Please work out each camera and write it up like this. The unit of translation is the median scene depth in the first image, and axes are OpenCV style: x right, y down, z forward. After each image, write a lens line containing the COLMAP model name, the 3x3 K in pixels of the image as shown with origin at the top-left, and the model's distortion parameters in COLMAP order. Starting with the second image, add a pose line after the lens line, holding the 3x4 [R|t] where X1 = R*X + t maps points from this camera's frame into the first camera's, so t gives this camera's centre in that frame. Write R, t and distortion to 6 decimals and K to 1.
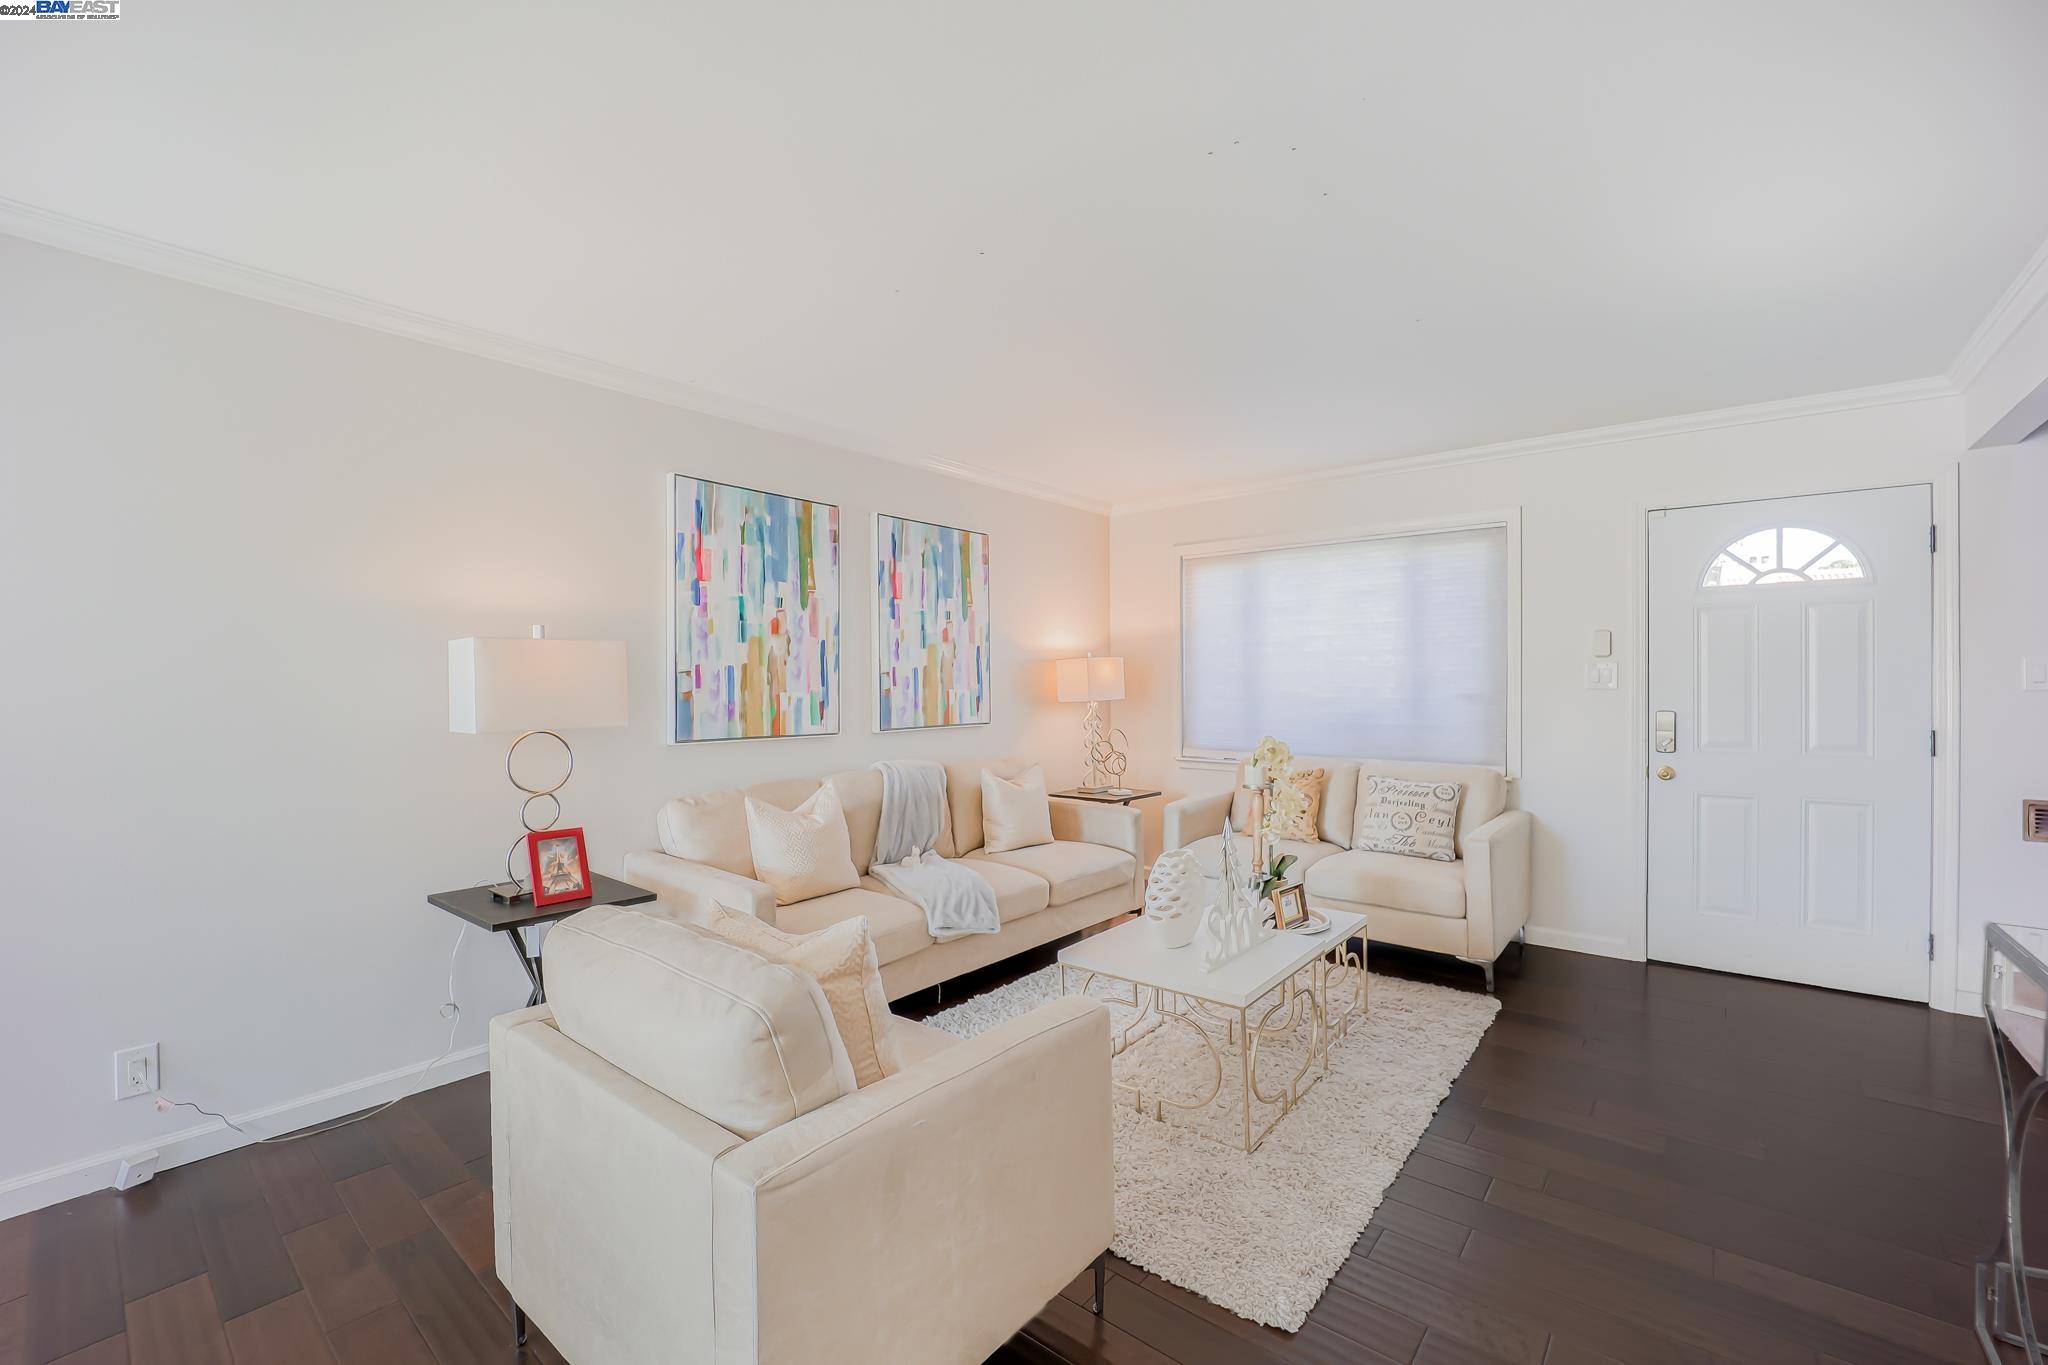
lens RADIAL K [[843.3, 0, 1022.7], [0, 843.3, 685.3], [0, 0, 1]] dist [-0.024015, -0.000139]
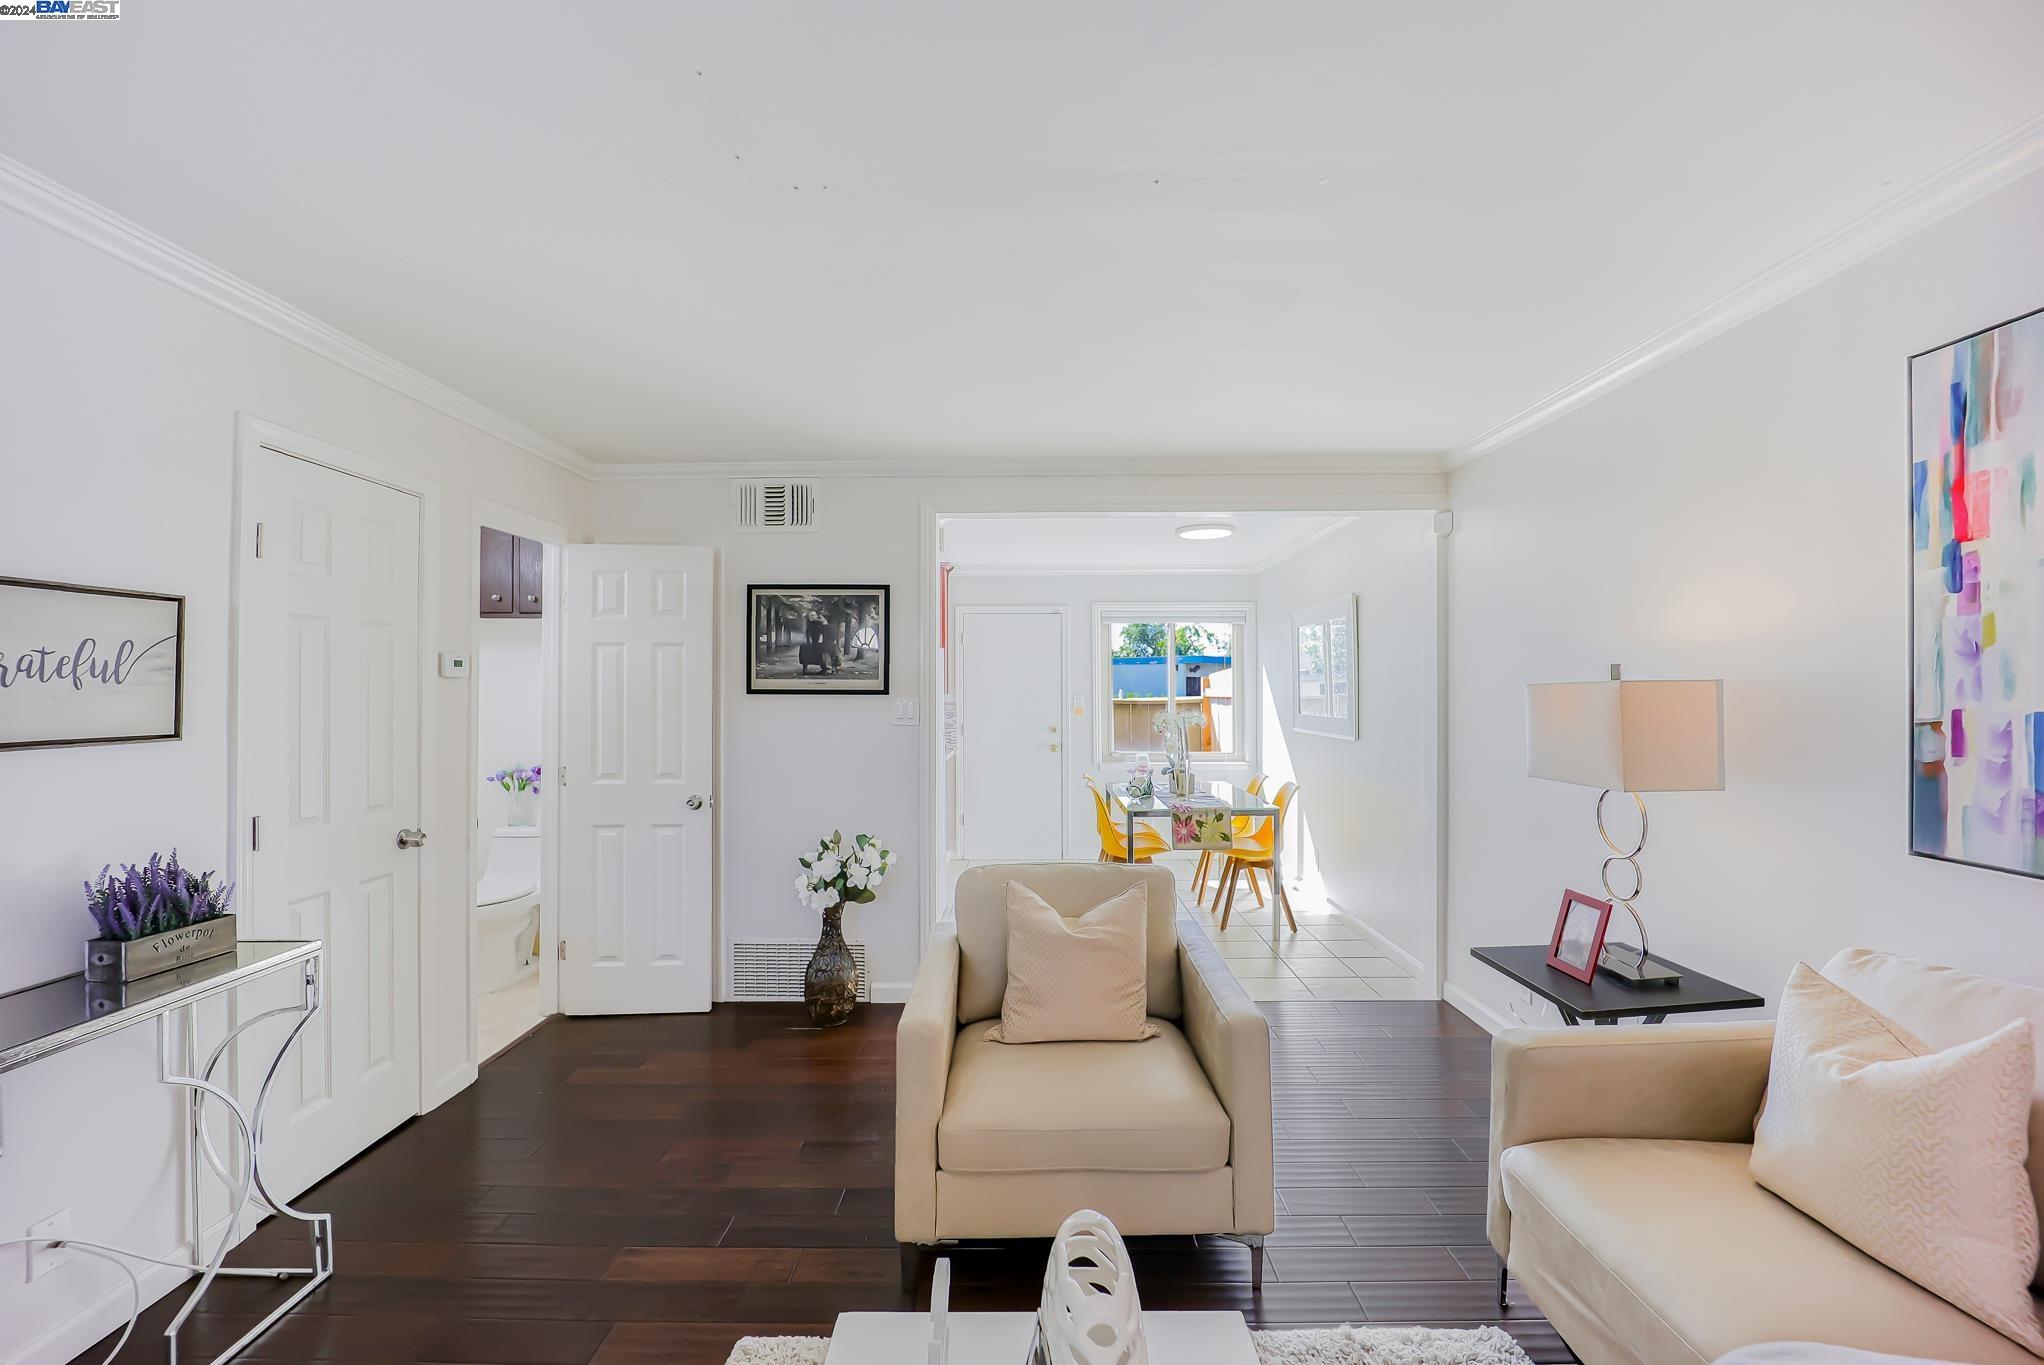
lens RADIAL K [[841.7, 0, 1020.7], [0, 841.7, 685.3], [0, 0, 1]] dist [-0.024015, -0.000139]
pose [[-0.773885, 0.000731, -0.633326, 0.319818], [0.003147, 0.999991, -0.002691, -0.035626], [0.633318, -0.004076, -0.773881, 0.916264]]
